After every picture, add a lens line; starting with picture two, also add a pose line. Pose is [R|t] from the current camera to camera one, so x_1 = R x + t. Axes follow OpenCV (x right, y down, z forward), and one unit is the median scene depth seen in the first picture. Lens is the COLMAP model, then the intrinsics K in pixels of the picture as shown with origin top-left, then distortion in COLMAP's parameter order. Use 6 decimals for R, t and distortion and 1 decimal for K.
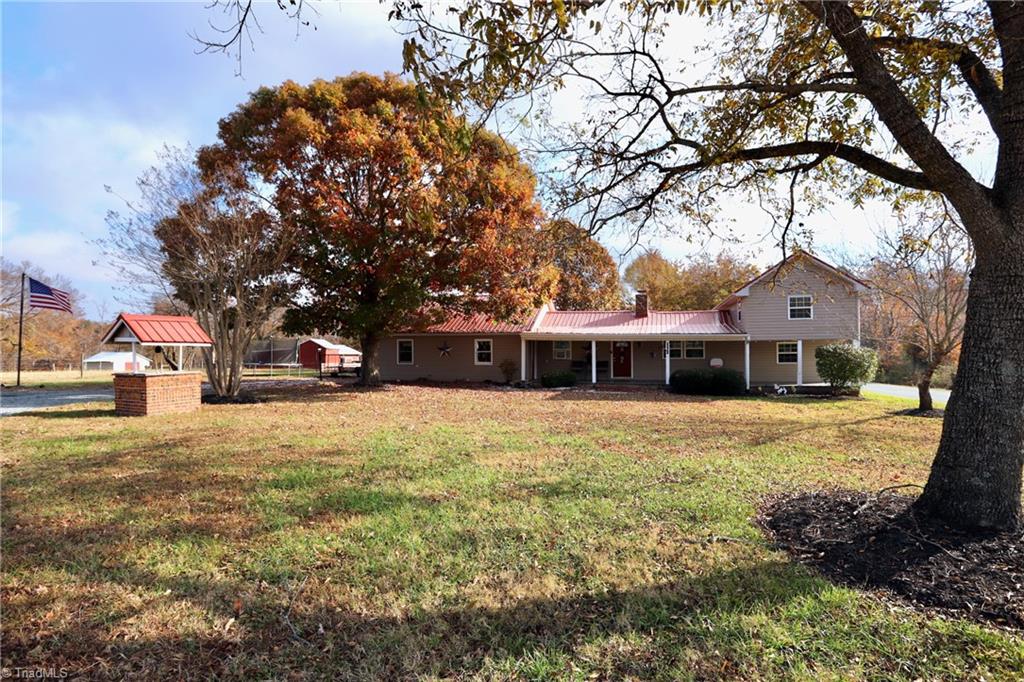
lens RADIAL K [[498.2, 0, 508.7], [0, 498.2, 342.3], [0, 0, 1]] dist [-0.042958, 0.000662]
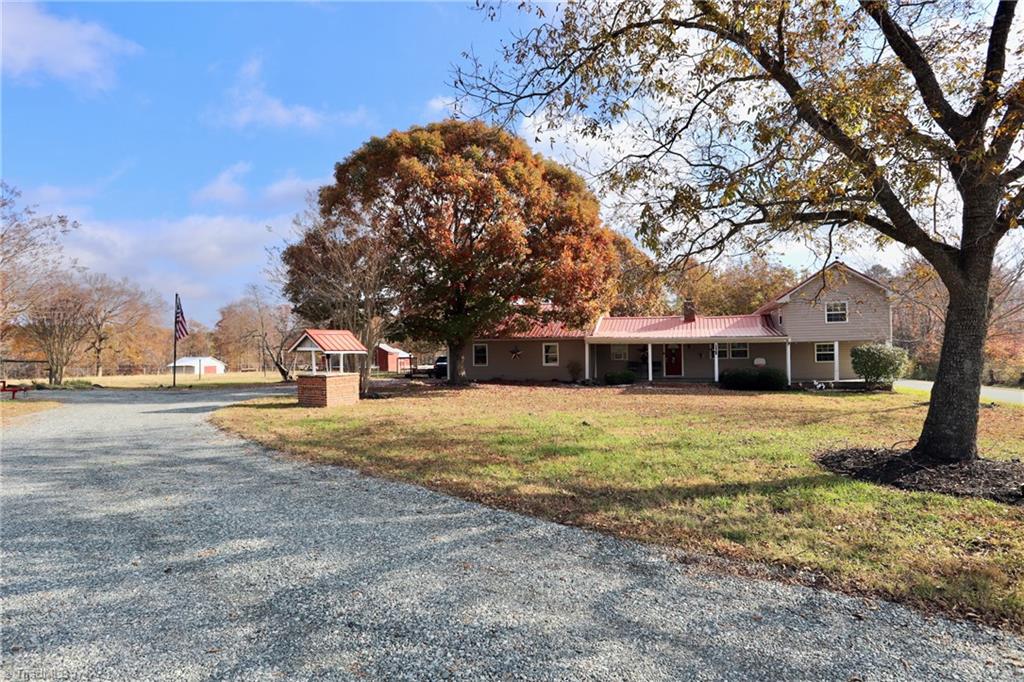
lens RADIAL K [[483.6, 0, 512.0], [0, 483.6, 341.0], [0, 0, 1]] dist [-0.036014, -0.000018]
pose [[0.998002, -0.011866, -0.062055, -0.086824], [0.011518, 0.999916, -0.005951, -0.007275], [0.062121, 0.005224, 0.998055, -0.143729]]
